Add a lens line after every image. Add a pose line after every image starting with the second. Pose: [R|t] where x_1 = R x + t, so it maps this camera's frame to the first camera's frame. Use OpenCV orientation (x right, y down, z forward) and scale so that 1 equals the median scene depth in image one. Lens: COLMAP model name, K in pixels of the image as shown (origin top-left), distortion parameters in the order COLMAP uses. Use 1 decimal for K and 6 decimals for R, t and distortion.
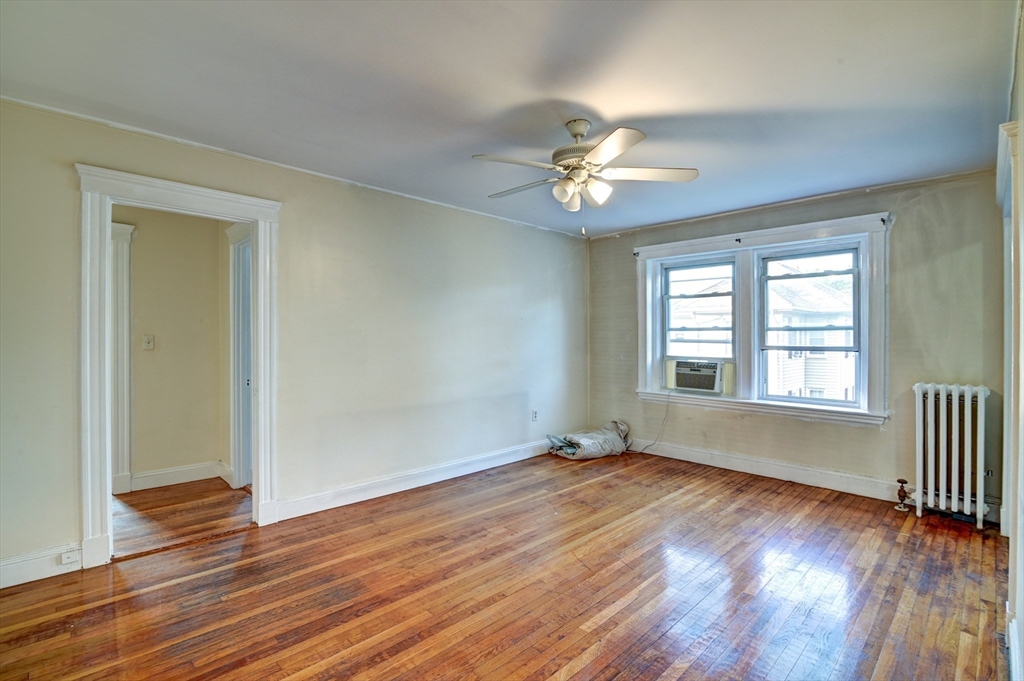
lens RADIAL K [[468.4, 0, 509.2], [0, 468.4, 337.7], [0, 0, 1]] dist [-0.018850, 0.000165]
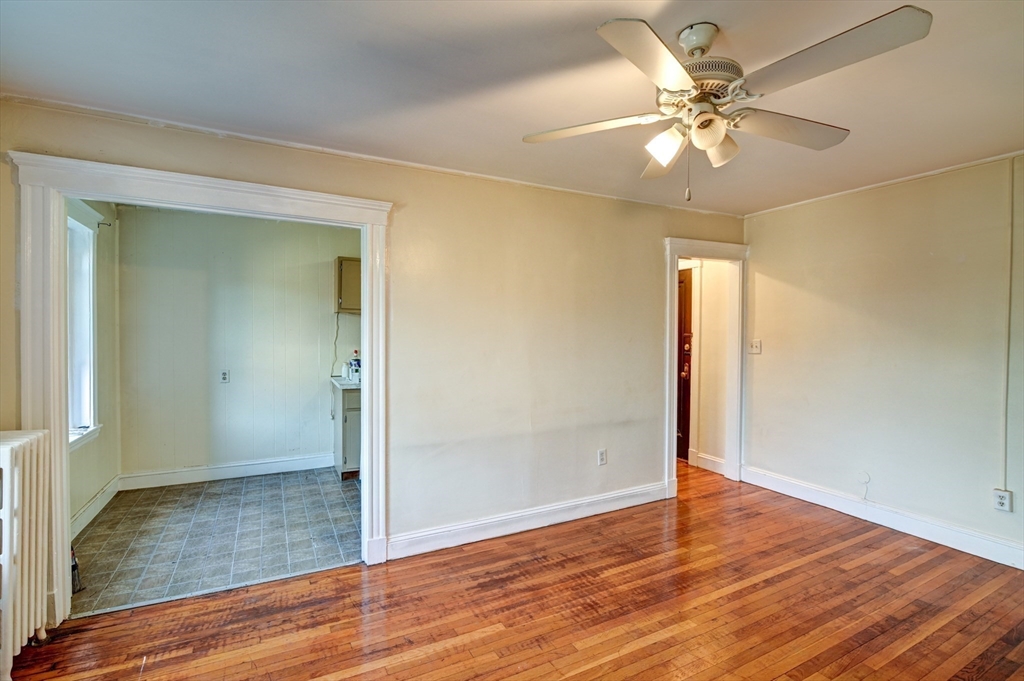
lens RADIAL K [[478.6, 0, 512.0], [0, 478.6, 340.5], [0, 0, 1]] dist [-0.018579, 0.000160]
pose [[-0.958683, -0.012983, 0.284180, 0.129181], [-0.005744, 0.999638, 0.026291, -0.033710], [-0.284419, 0.023572, -0.958410, 1.081889]]
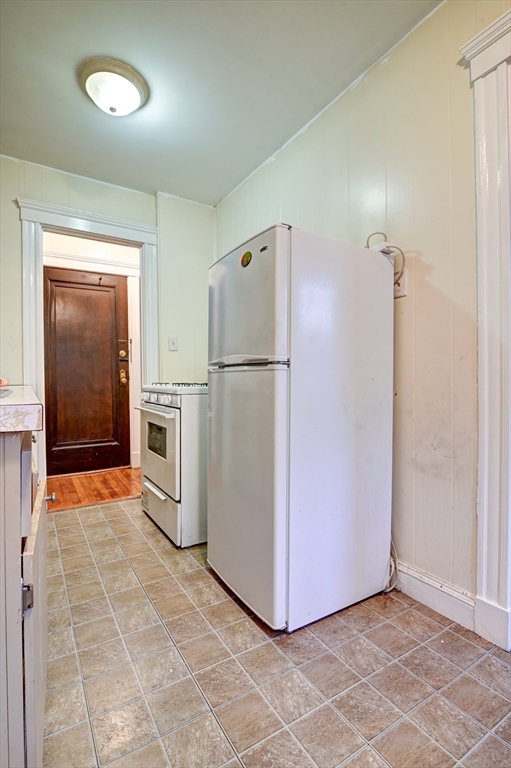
lens RADIAL K [[358.9, 0, 248.2], [0, 358.9, 383.9], [0, 0, 1]] dist [-0.018579, 0.000160]
pose [[-0.219002, 0.010259, -0.975671, 0.875379], [0.001008, 0.999947, 0.010288, 0.081868], [0.975724, 0.001270, -0.219000, 0.298168]]
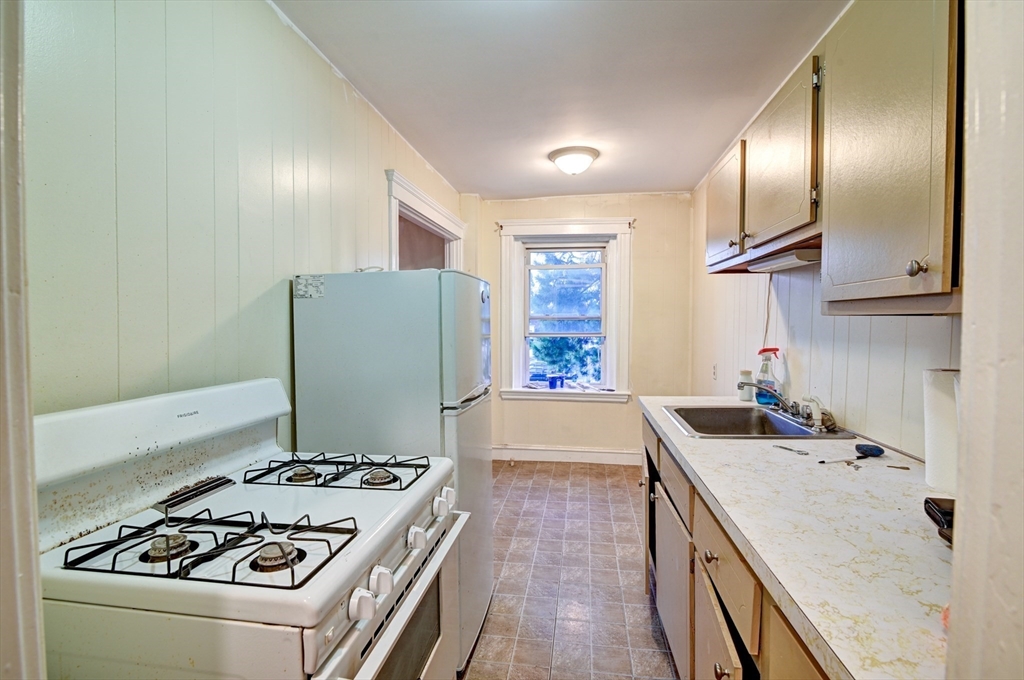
lens RADIAL K [[473.8, 0, 510.5], [0, 473.8, 338.9], [0, 0, 1]] dist [-0.019902, 0.000631]
pose [[0.792533, -0.023073, 0.609393, 0.263957], [0.003852, 0.999453, 0.032833, -0.004837], [-0.609817, -0.023674, 0.792188, -0.185272]]
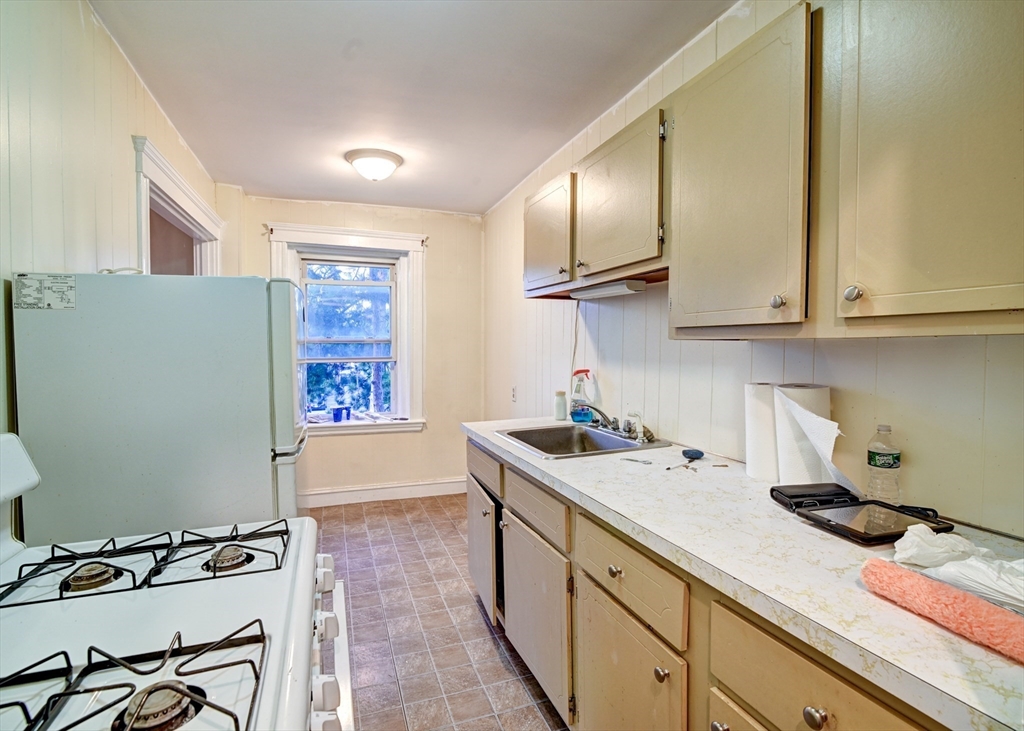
lens RADIAL K [[504.6, 0, 509.3], [0, 504.6, 364.5], [0, 0, 1]] dist [-0.020191, -0.000336]
pose [[0.407142, -0.034776, 0.912703, 0.222969], [0.003555, 0.999328, 0.036491, -0.004962], [-0.913358, -0.011613, 0.406992, -0.110548]]
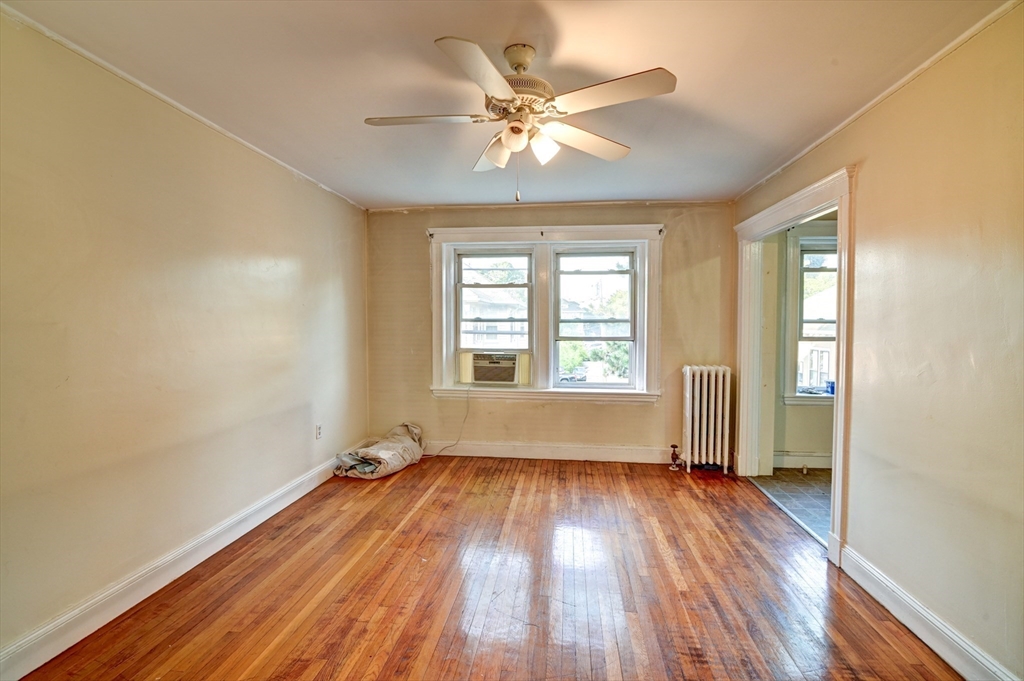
lens RADIAL K [[468.4, 0, 509.2], [0, 468.4, 337.7], [0, 0, 1]] dist [-0.018850, 0.000165]
pose [[0.777346, -0.018392, 0.628804, -0.222378], [0.000945, 0.999606, 0.028070, -0.010949], [-0.629073, -0.021226, 0.777057, 0.264990]]
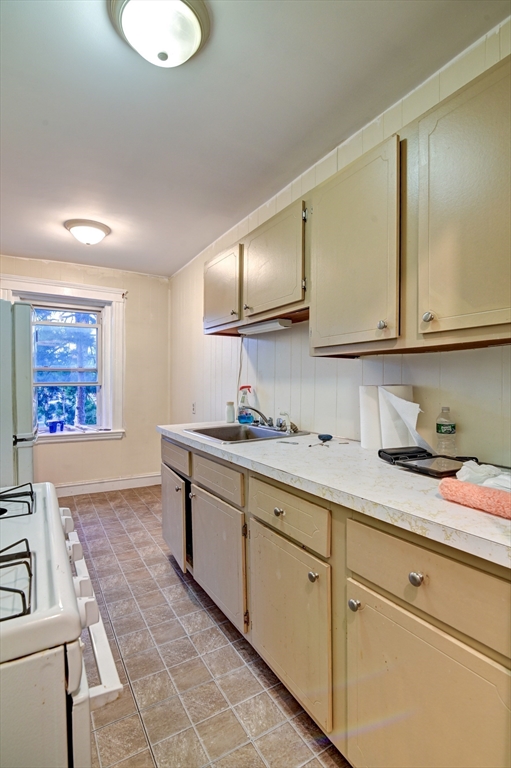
lens RADIAL K [[371.0, 0, 251.1], [0, 371.0, 385.1], [0, 0, 1]] dist [-0.018640, -0.000110]
pose [[0.236732, -0.007930, 0.971543, 0.207423], [0.002453, 0.999968, 0.007564, 0.018221], [-0.971572, 0.000593, 0.236744, -0.099770]]
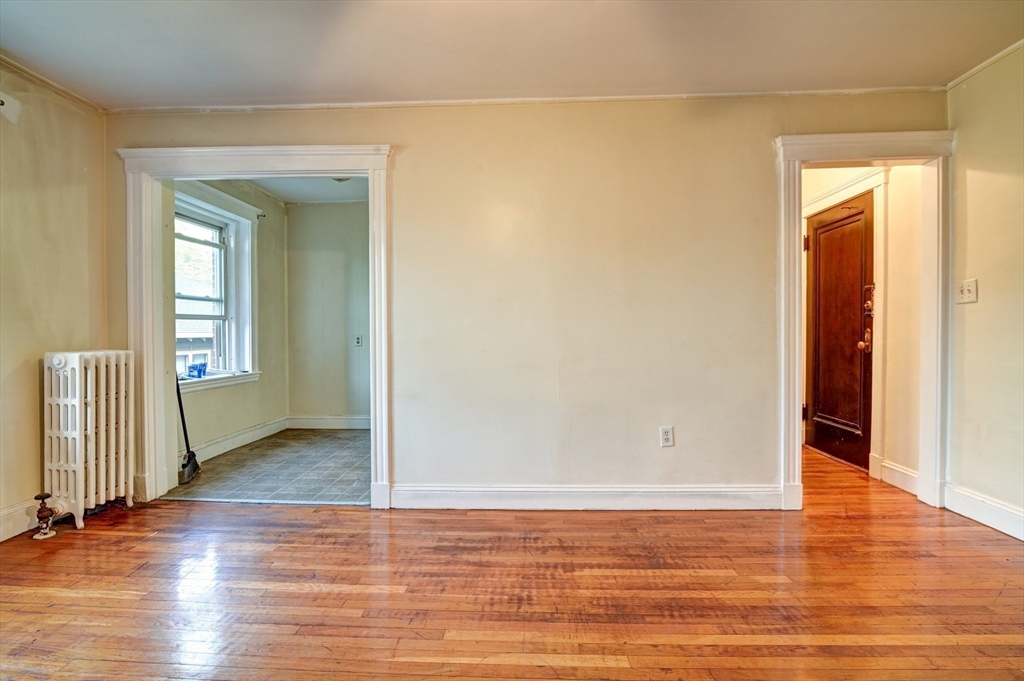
lens RADIAL K [[473.8, 0, 510.5], [0, 473.8, 339.4], [0, 0, 1]] dist [-0.019902, 0.000631]
pose [[-0.686962, -0.009863, 0.726626, -0.119962], [0.006029, 0.999796, 0.019271, 0.053712], [-0.726668, 0.017619, -0.686763, 0.806318]]
